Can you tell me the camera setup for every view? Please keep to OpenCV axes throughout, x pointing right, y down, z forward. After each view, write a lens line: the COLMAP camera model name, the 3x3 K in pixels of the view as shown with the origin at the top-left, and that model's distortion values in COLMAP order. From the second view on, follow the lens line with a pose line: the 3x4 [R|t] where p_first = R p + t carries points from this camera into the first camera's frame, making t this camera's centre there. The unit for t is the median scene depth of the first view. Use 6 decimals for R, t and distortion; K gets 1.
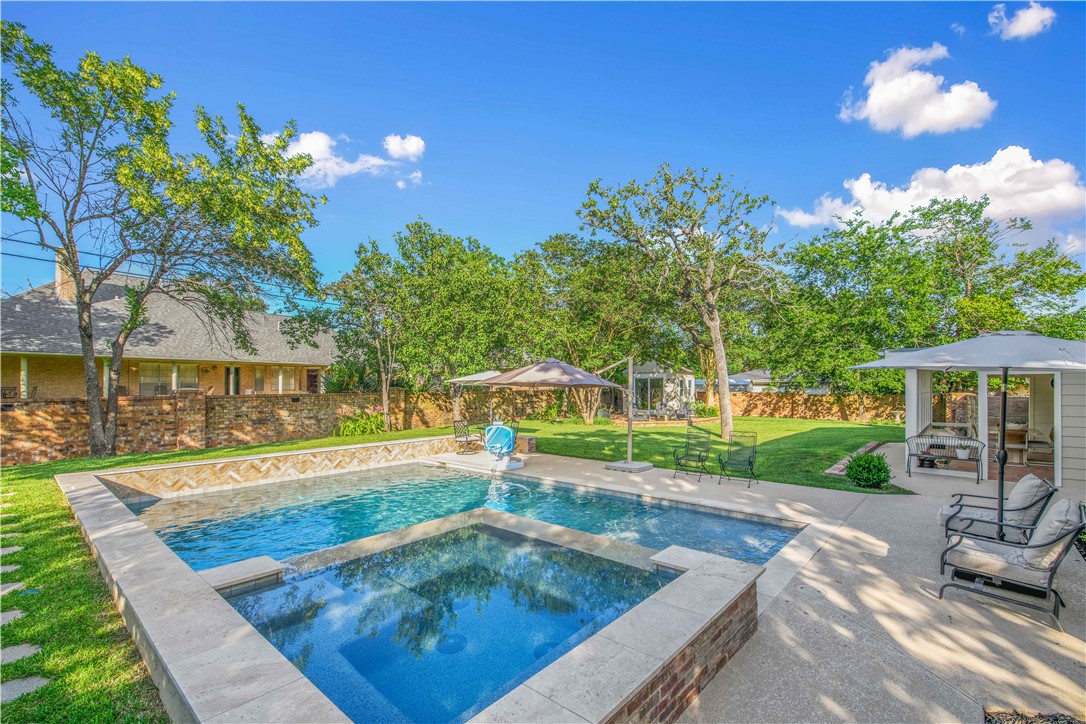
lens RADIAL K [[474.8, 0, 540.9], [0, 474.8, 385.8], [0, 0, 1]] dist [0.004920, -0.000073]
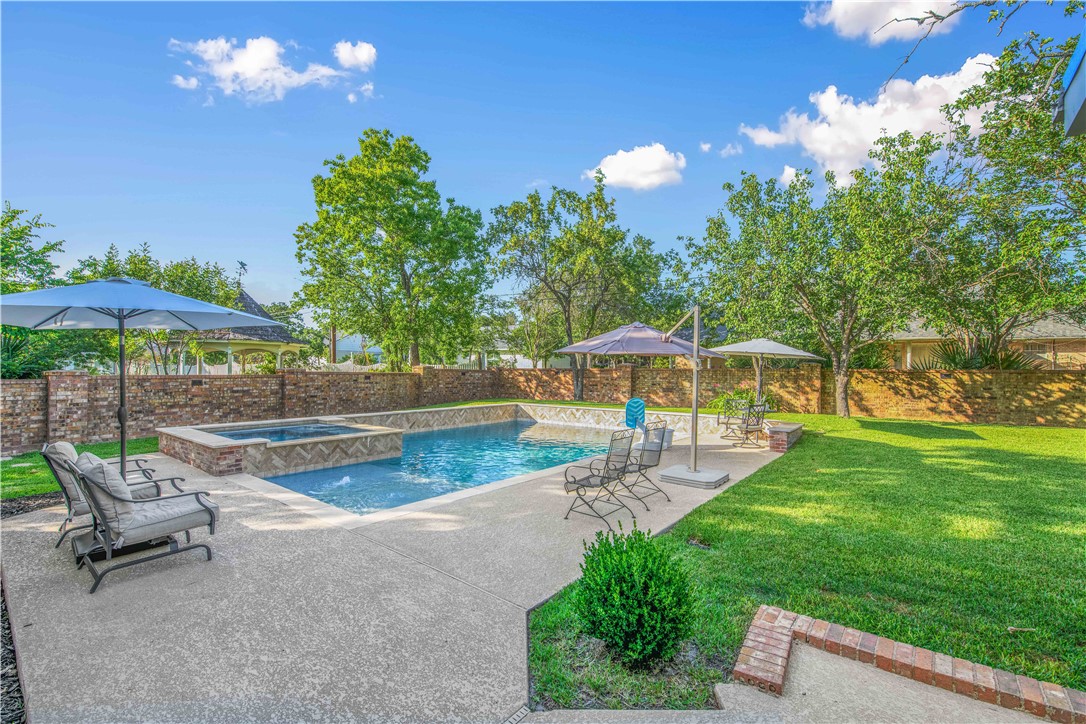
lens RADIAL K [[474.8, 0, 543.8], [0, 474.8, 365.7], [0, 0, 1]] dist [0.004920, -0.000073]
pose [[0.054007, -0.000445, -0.998540, 0.471329], [-0.002604, 0.999996, -0.000587, 0.009133], [0.998537, 0.002632, 0.054006, 0.423249]]
